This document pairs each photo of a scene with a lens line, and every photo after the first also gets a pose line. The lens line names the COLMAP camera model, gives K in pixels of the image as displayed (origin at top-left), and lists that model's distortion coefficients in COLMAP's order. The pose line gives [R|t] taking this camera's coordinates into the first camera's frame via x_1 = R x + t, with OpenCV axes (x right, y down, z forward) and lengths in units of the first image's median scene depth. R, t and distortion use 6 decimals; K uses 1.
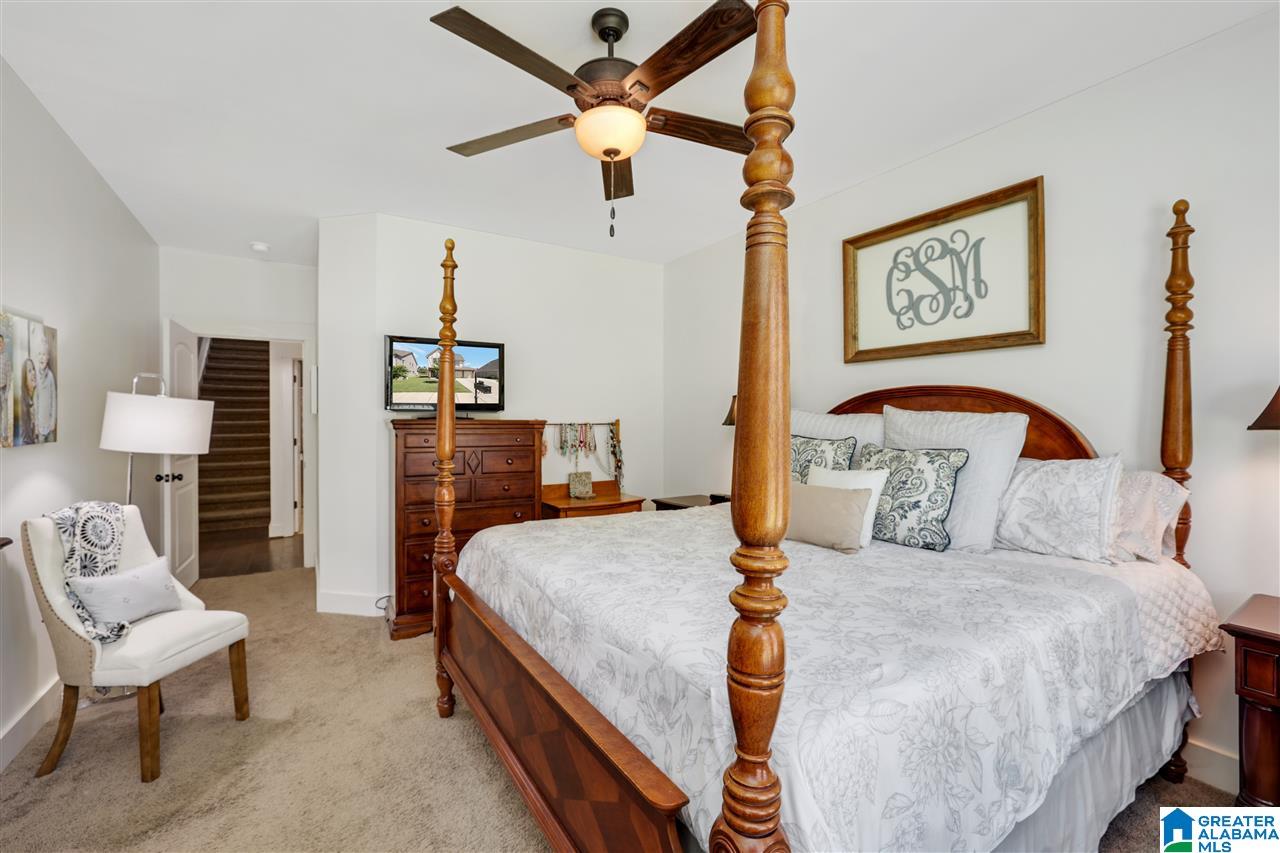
lens RADIAL K [[544.8, 0, 641.5], [0, 544.8, 408.7], [0, 0, 1]] dist [0.071131, 0.000040]
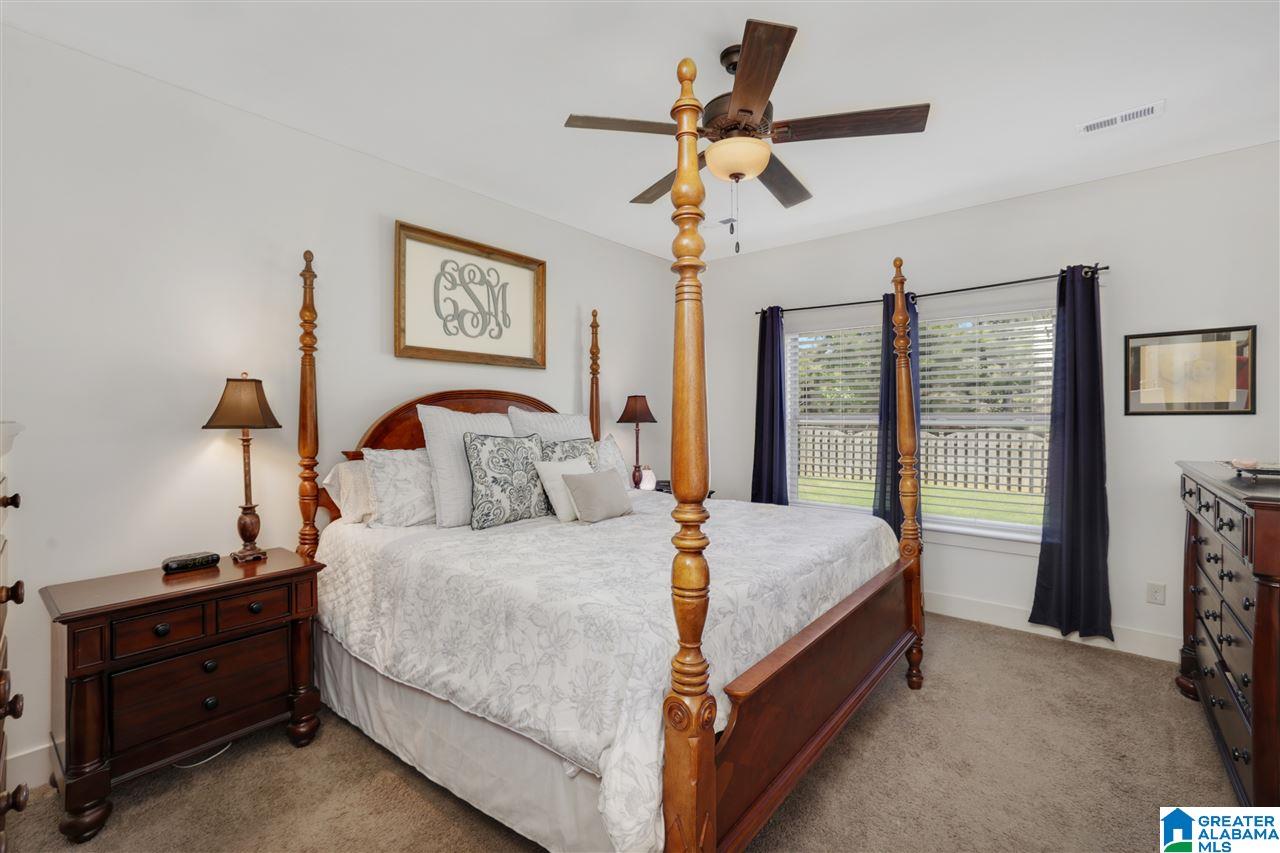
lens RADIAL K [[542.7, 0, 640.0], [0, 542.7, 426.5], [0, 0, 1]] dist [-0.000977, 0.000030]
pose [[-0.289370, -0.013749, 0.957119, -0.664095], [-0.006118, 0.999903, 0.012514, 0.019004], [-0.957198, -0.002234, -0.289426, 0.976070]]
